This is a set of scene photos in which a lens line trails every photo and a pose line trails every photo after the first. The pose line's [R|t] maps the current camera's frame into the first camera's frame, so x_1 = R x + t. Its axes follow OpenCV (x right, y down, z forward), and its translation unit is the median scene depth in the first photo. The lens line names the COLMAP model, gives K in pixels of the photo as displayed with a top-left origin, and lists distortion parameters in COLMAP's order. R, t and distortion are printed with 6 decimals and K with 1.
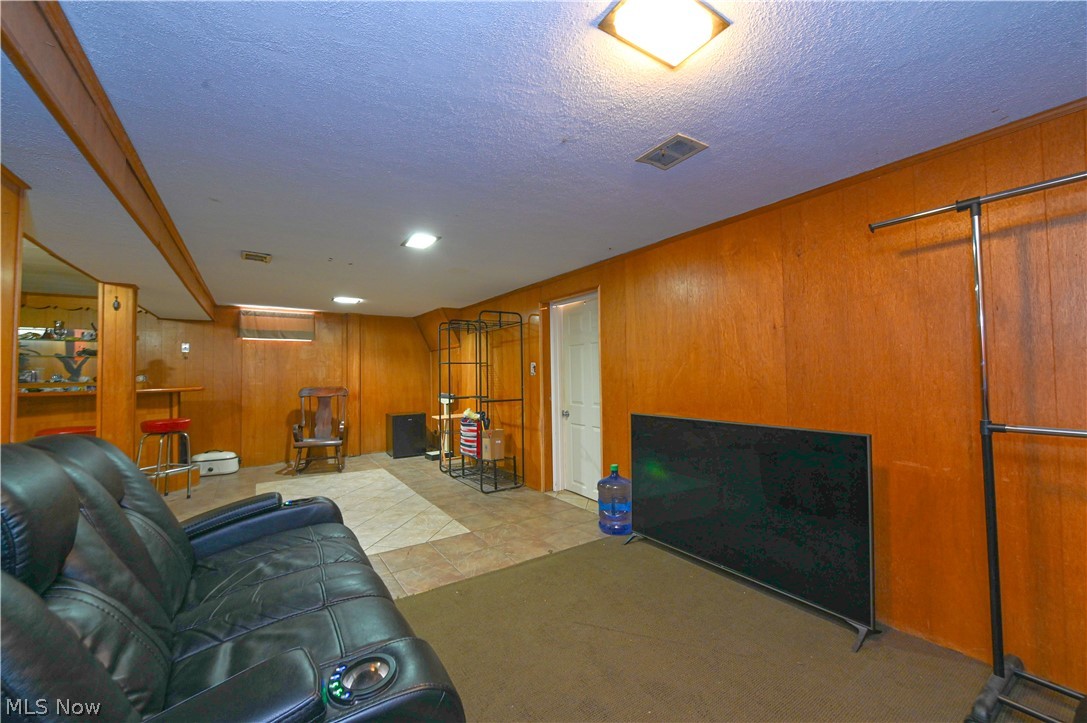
lens RADIAL K [[428.8, 0, 542.3], [0, 428.8, 361.2], [0, 0, 1]] dist [-0.010078, -0.000577]
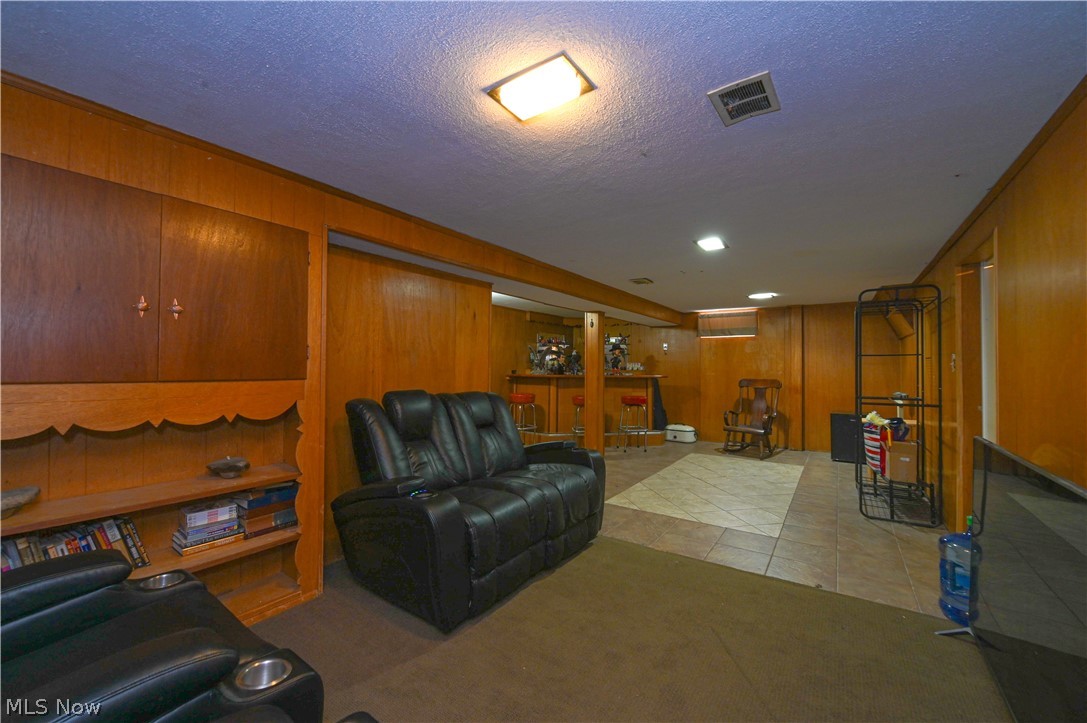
lens RADIAL K [[430.2, 0, 542.0], [0, 430.2, 362.8], [0, 0, 1]] dist [-0.008303, -0.000196]
pose [[0.370390, 0.004096, -0.928867, 0.350293], [0.018281, 0.999764, 0.011698, -0.002270], [0.928697, -0.021314, 0.370228, 0.126442]]
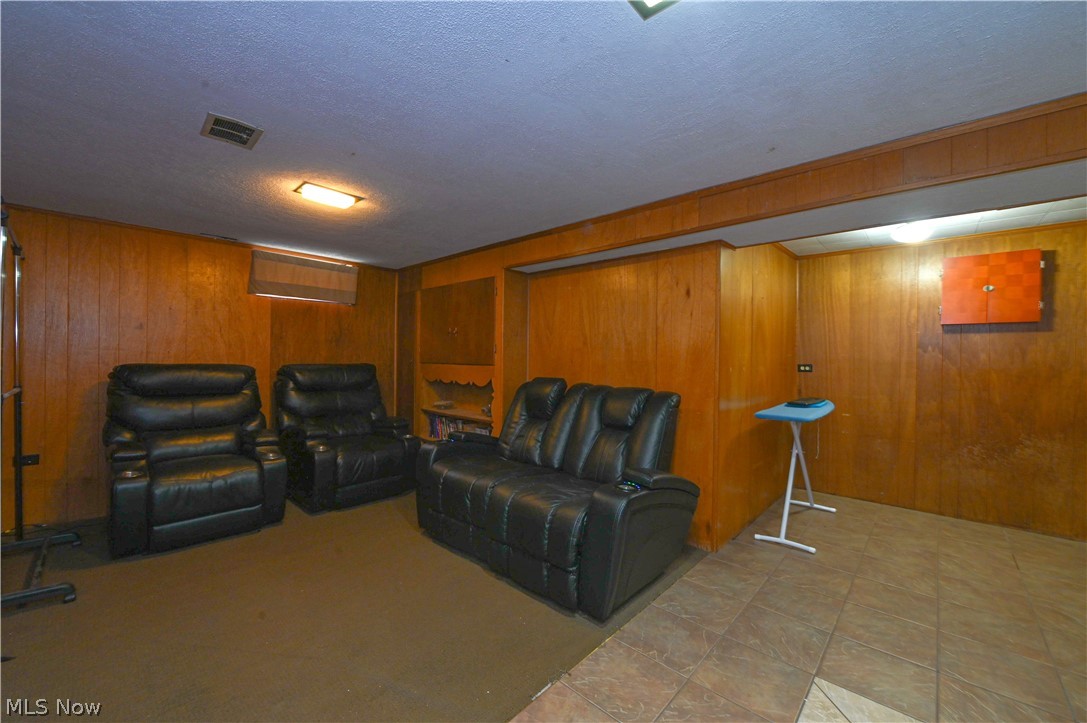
lens RADIAL K [[428.8, 0, 542.3], [0, 428.8, 361.2], [0, 0, 1]] dist [-0.010078, -0.000577]
pose [[-0.972062, 0.003605, -0.234695, -0.064714], [0.009035, 0.999716, -0.022065, 0.025232], [0.234549, -0.023569, -0.971819, 0.810353]]
